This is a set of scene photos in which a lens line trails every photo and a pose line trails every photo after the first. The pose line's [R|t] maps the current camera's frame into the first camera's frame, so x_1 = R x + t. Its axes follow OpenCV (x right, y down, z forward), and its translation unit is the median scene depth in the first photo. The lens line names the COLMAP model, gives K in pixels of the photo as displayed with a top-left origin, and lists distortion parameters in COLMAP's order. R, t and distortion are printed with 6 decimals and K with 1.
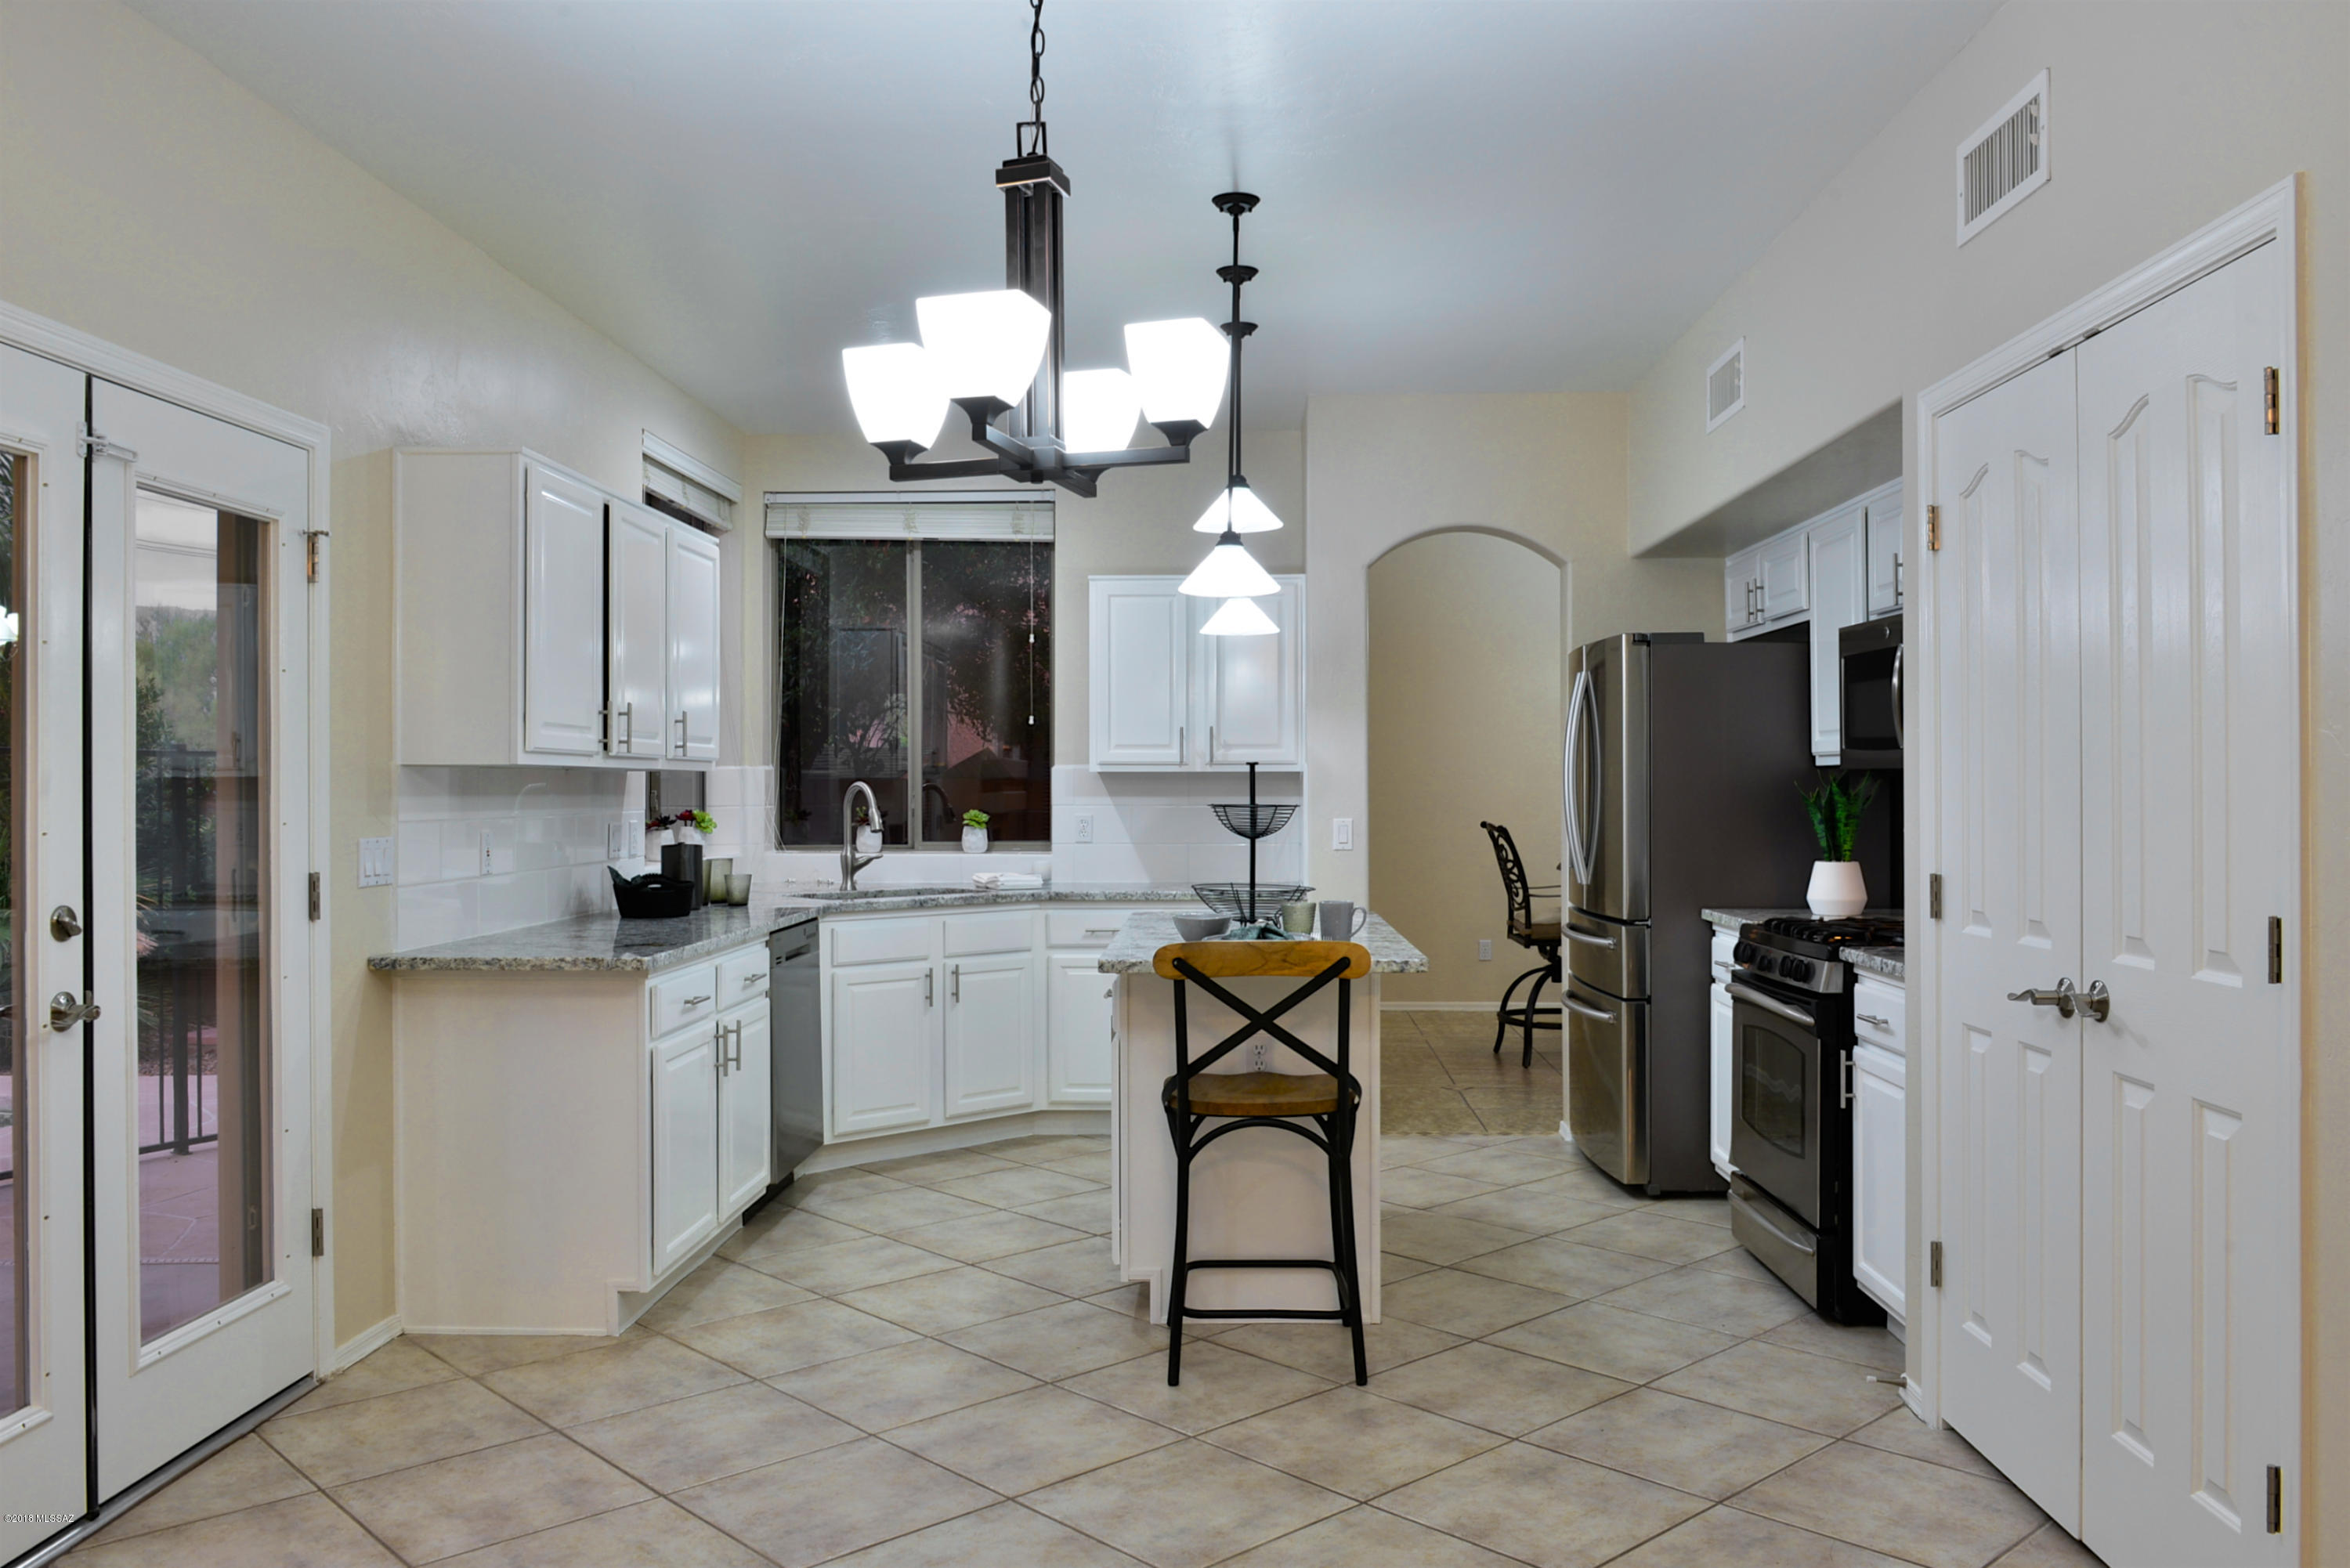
lens RADIAL K [[1809.7, 0, 1186.2], [0, 1809.7, 782.7], [0, 0, 1]] dist [-0.012322, -0.003225]
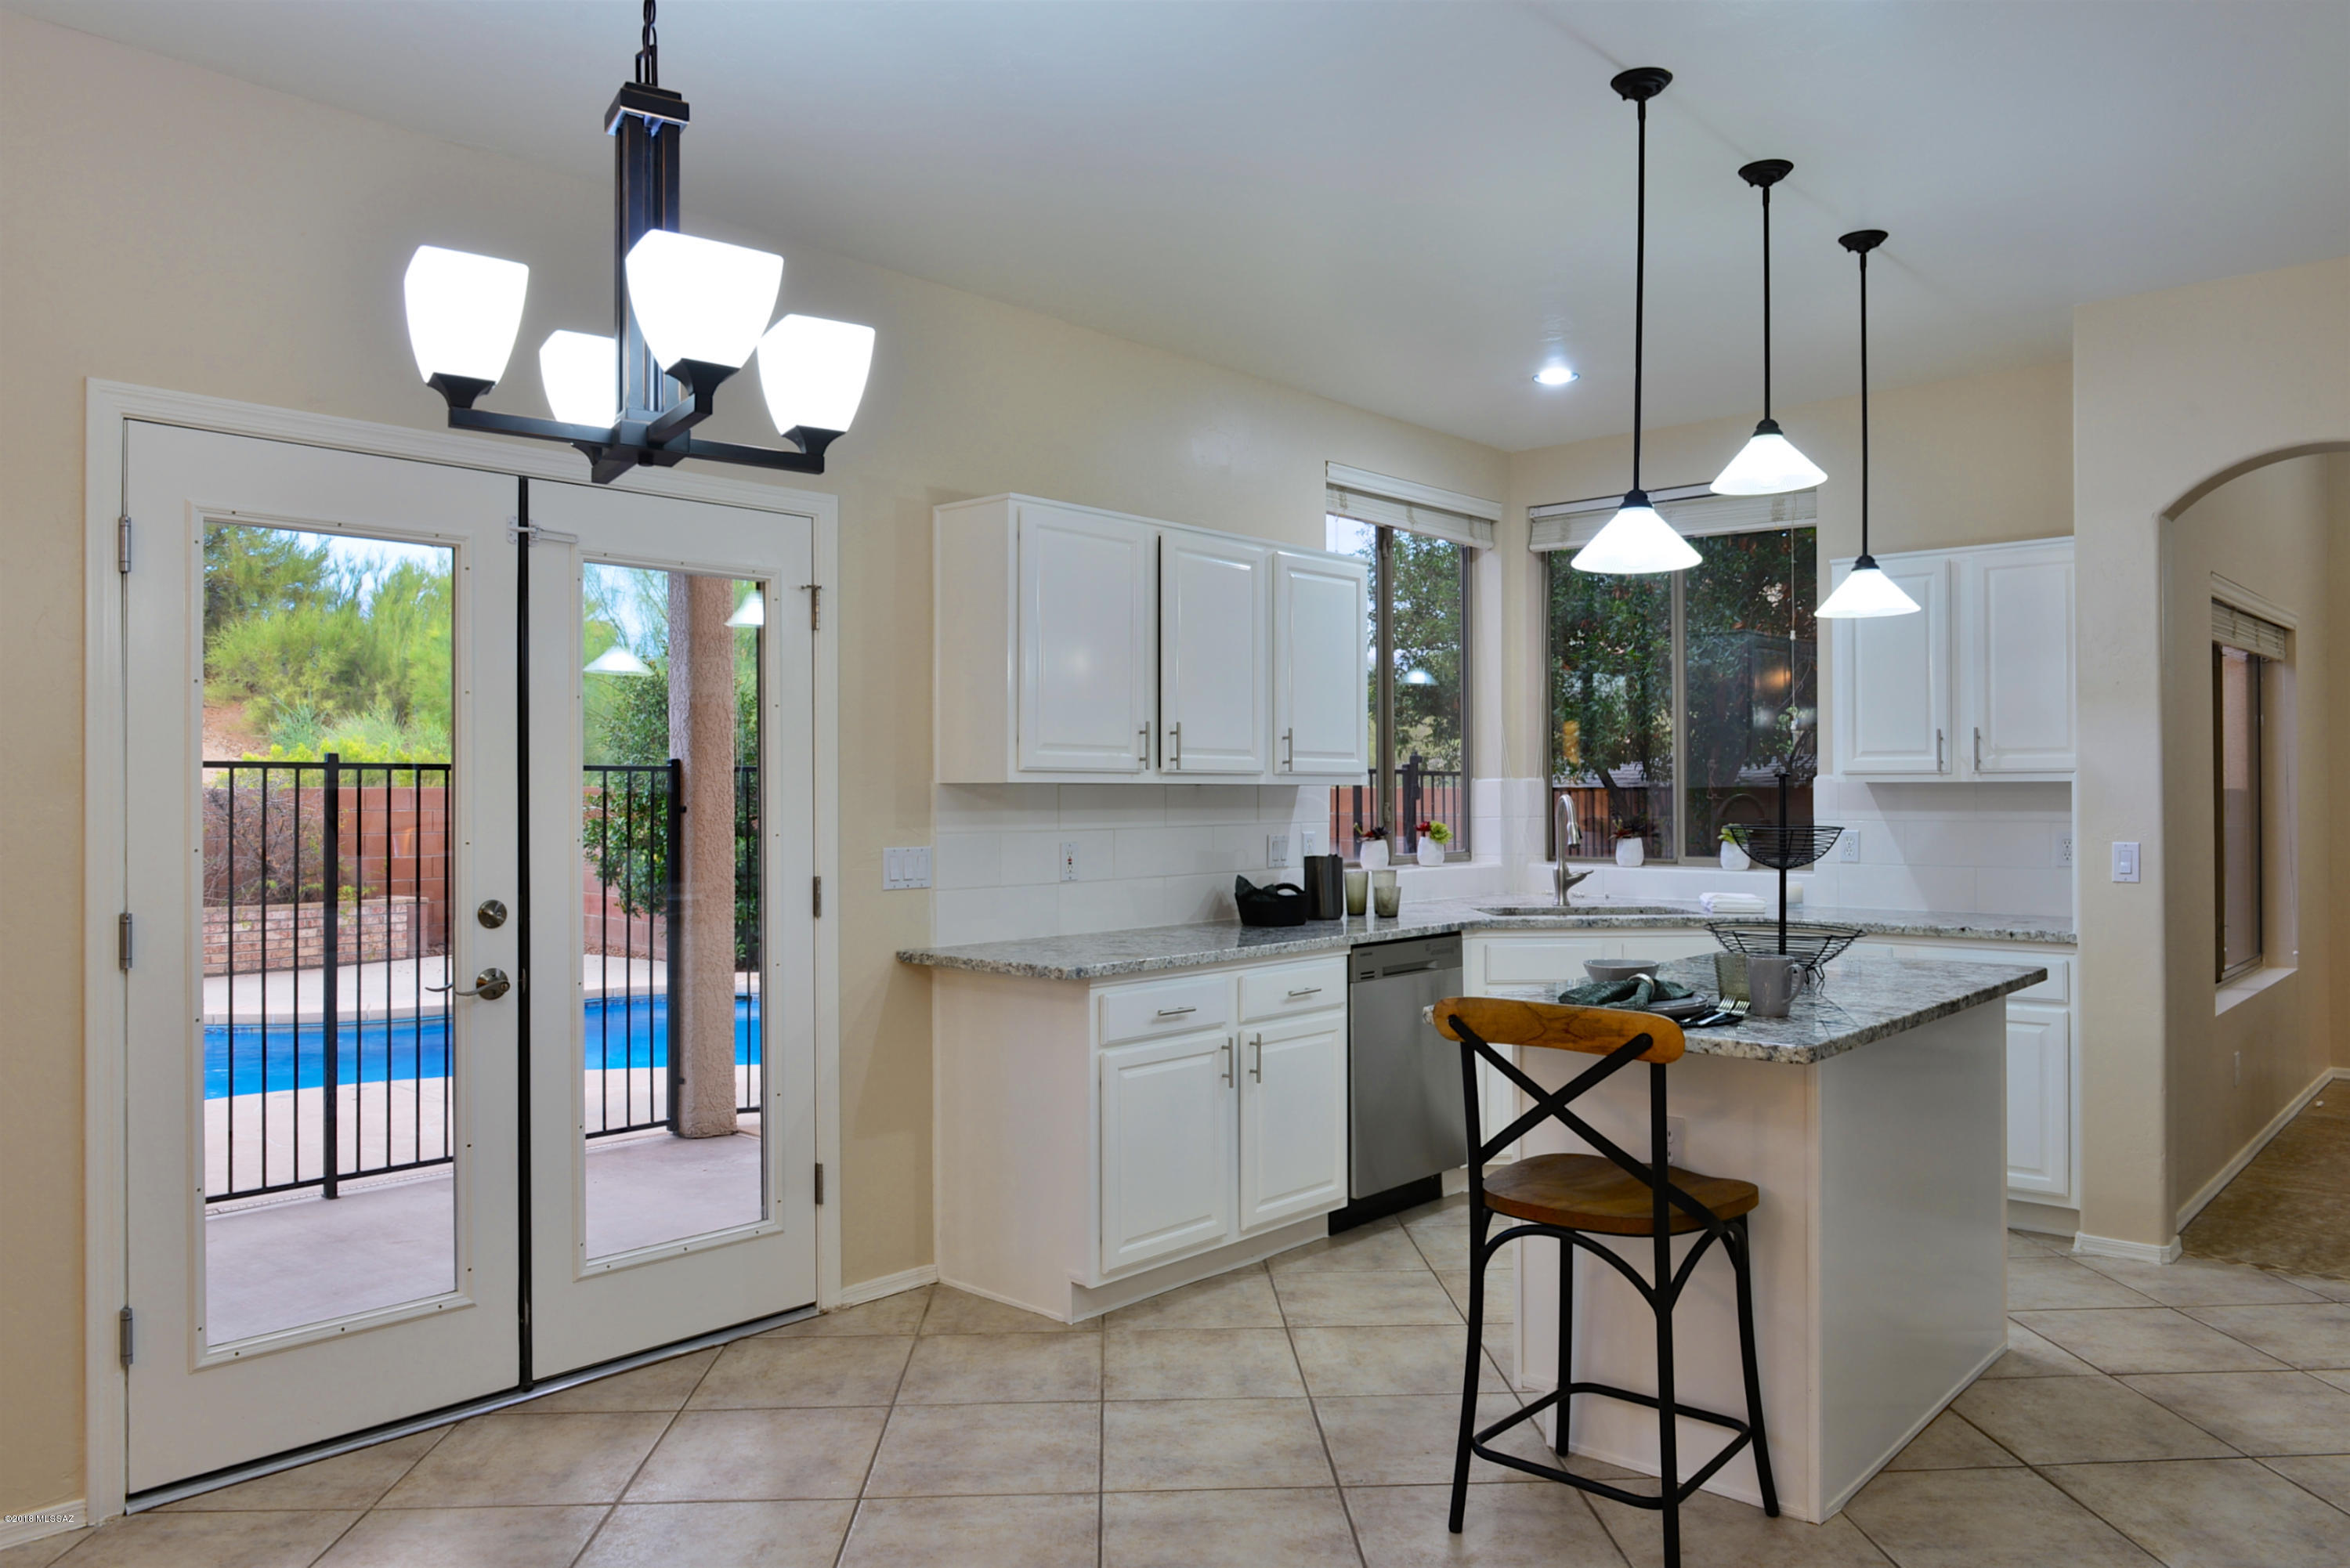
lens RADIAL K [[1602.5, 0, 1187.9], [0, 1602.5, 778.8], [0, 0, 1]] dist [-0.002528, -0.009286]
pose [[0.763046, -0.005384, -0.646321, 0.343758], [0.002088, 0.999981, -0.005864, -0.006488], [0.646340, 0.003125, 0.763043, 0.329933]]
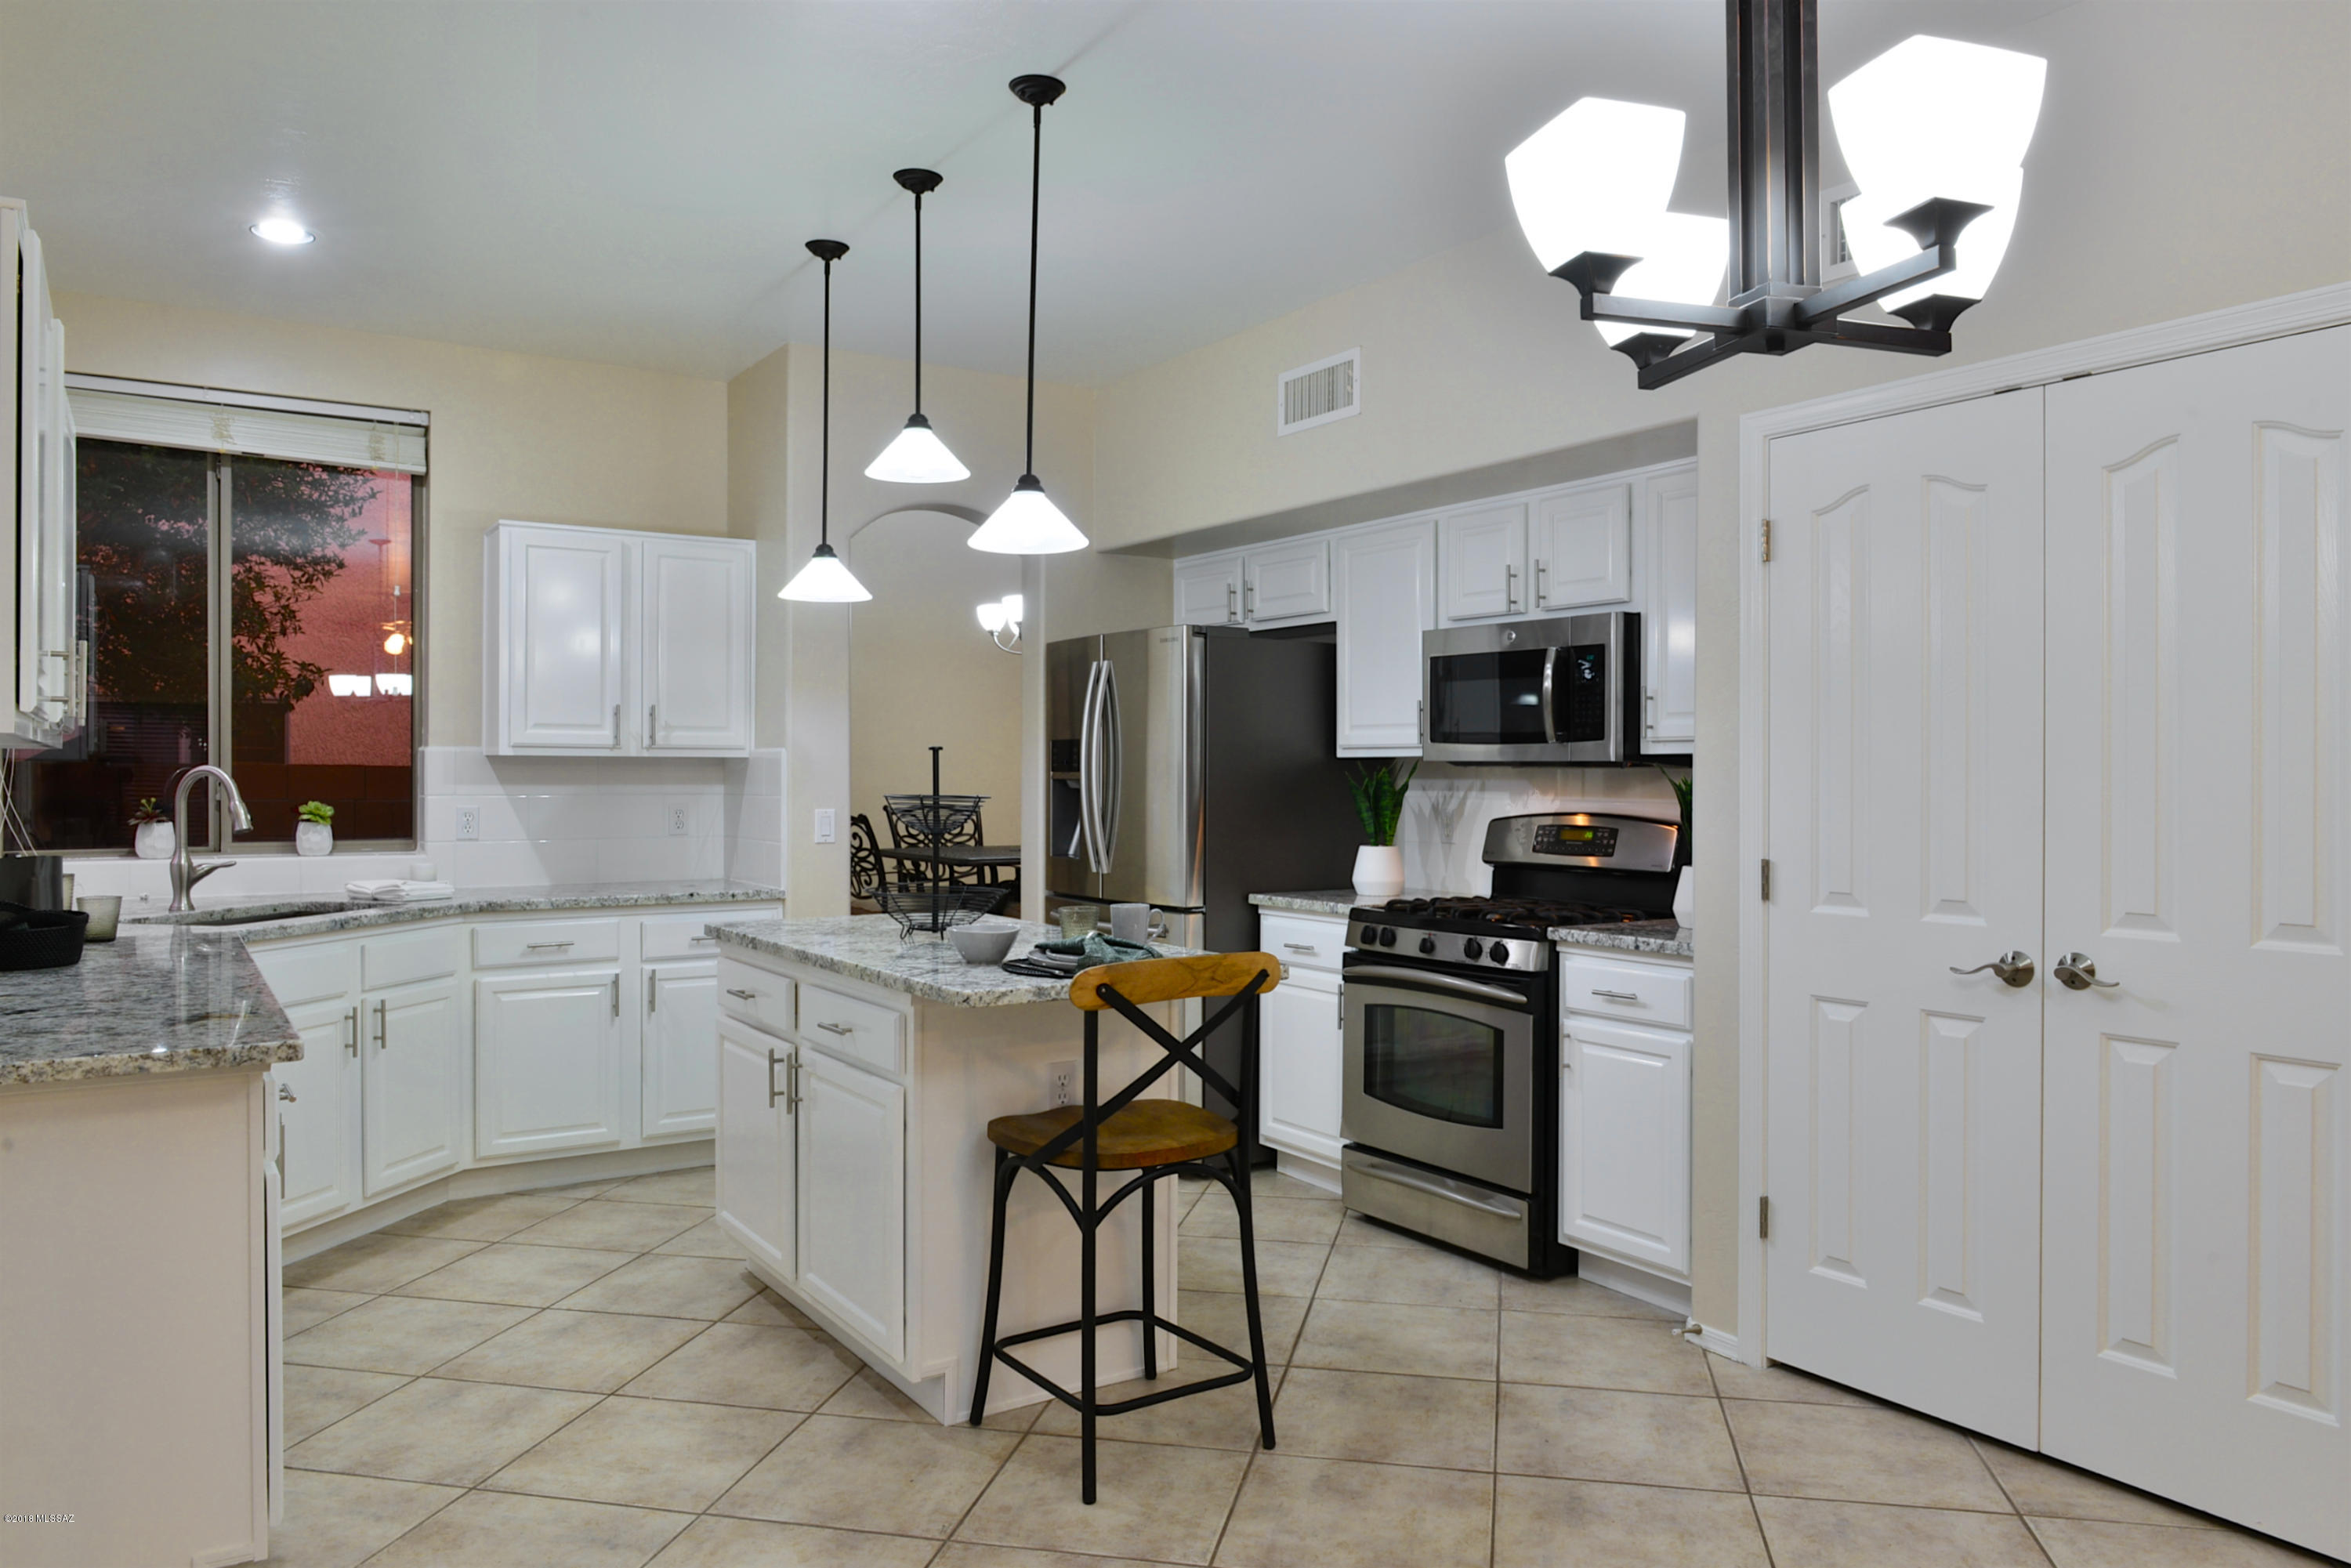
lens RADIAL K [[1603.3, 0, 1188.4], [0, 1603.3, 778.8], [0, 0, 1]] dist [-0.002528, -0.009286]
pose [[0.816069, 0.002792, 0.577948, -0.360289], [-0.005845, 0.999977, 0.003422, 0.000879], [-0.577925, -0.006170, 0.816066, 0.348298]]
